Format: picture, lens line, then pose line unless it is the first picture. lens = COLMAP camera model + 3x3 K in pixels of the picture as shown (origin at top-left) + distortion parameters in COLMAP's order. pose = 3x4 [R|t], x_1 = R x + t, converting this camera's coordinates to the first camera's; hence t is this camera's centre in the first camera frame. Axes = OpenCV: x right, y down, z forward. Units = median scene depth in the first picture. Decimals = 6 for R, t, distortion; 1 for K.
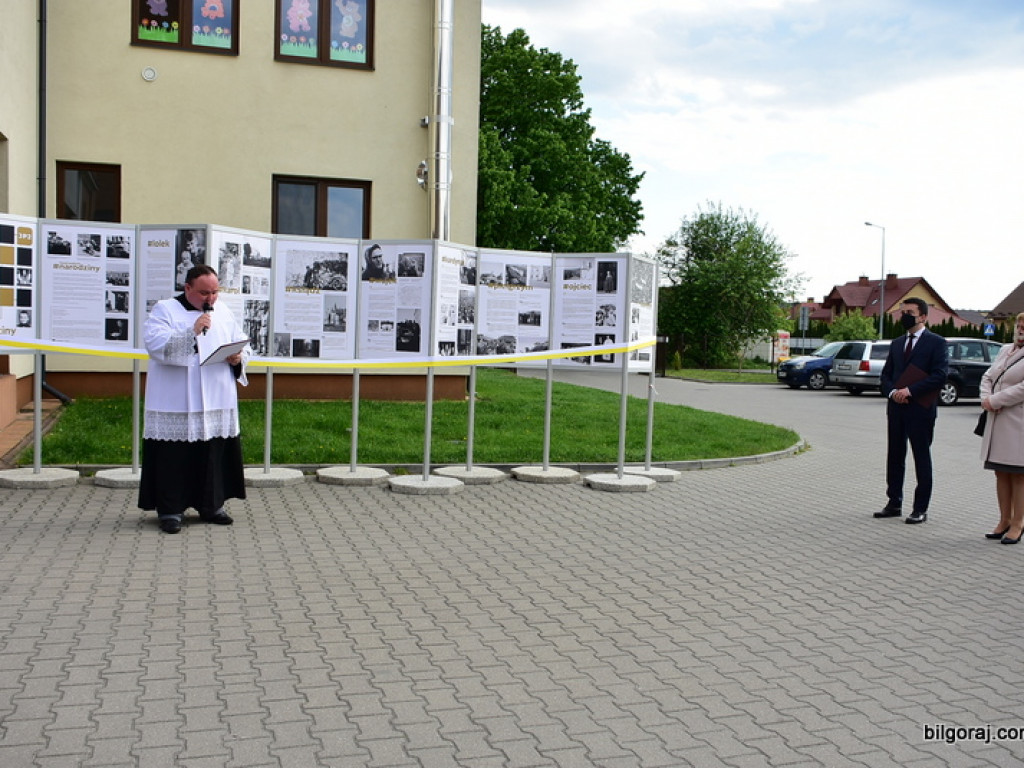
lens RADIAL K [[973.9, 0, 508.6], [0, 973.9, 396.6], [0, 0, 1]] dist [-0.037960, 0.000000]
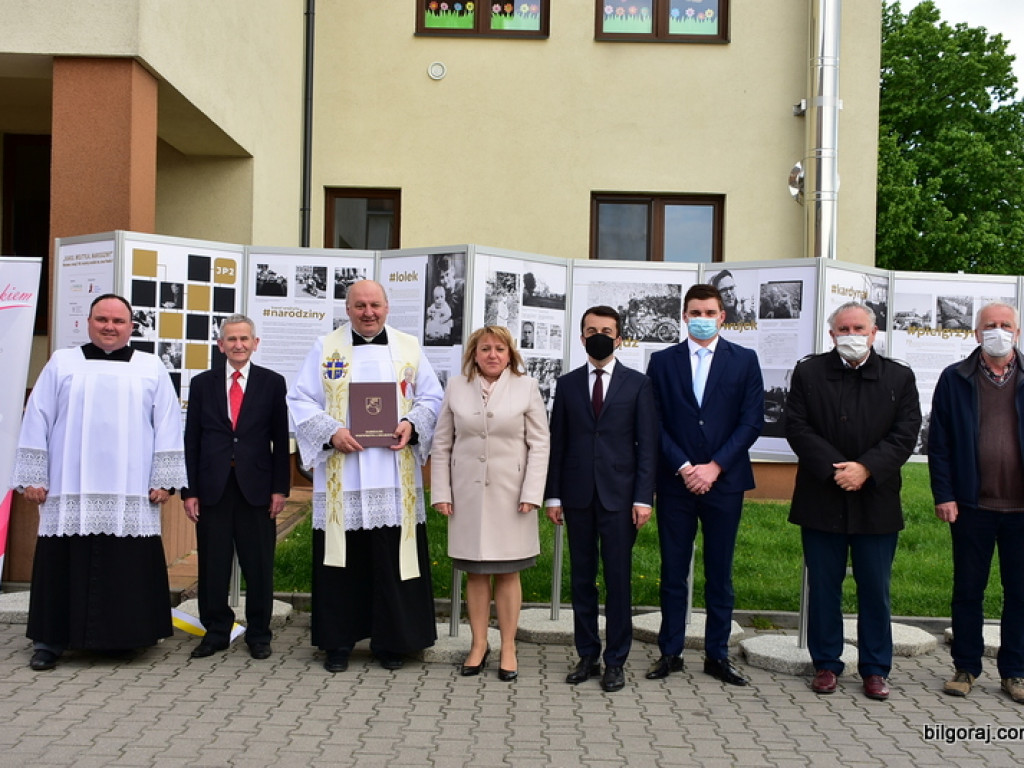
lens RADIAL K [[1172.2, 0, 516.5], [0, 1172.2, 395.5], [0, 0, 1]] dist [0.005191, 0.000000]
pose [[0.949213, -0.001596, -0.314630, -0.023784], [-0.020023, 0.997654, -0.065469, -0.020500], [0.313997, 0.068444, 0.946954, 0.232044]]
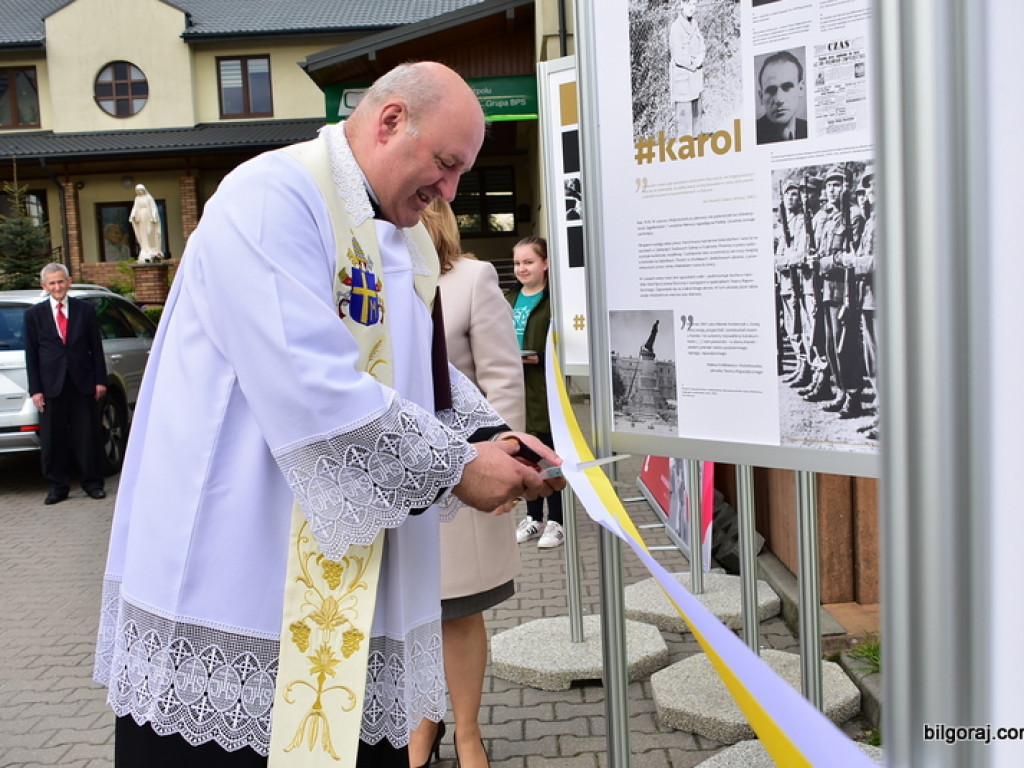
lens RADIAL K [[1172.2, 0, 533.9], [0, 1172.2, 379.3], [0, 0, 1]] dist [0.005191, 0.000000]
pose [[-0.300658, 0.061795, -0.951728, -0.015558], [-0.021614, 0.997201, 0.071576, -0.070182], [0.953487, 0.042090, -0.298481, 0.991567]]
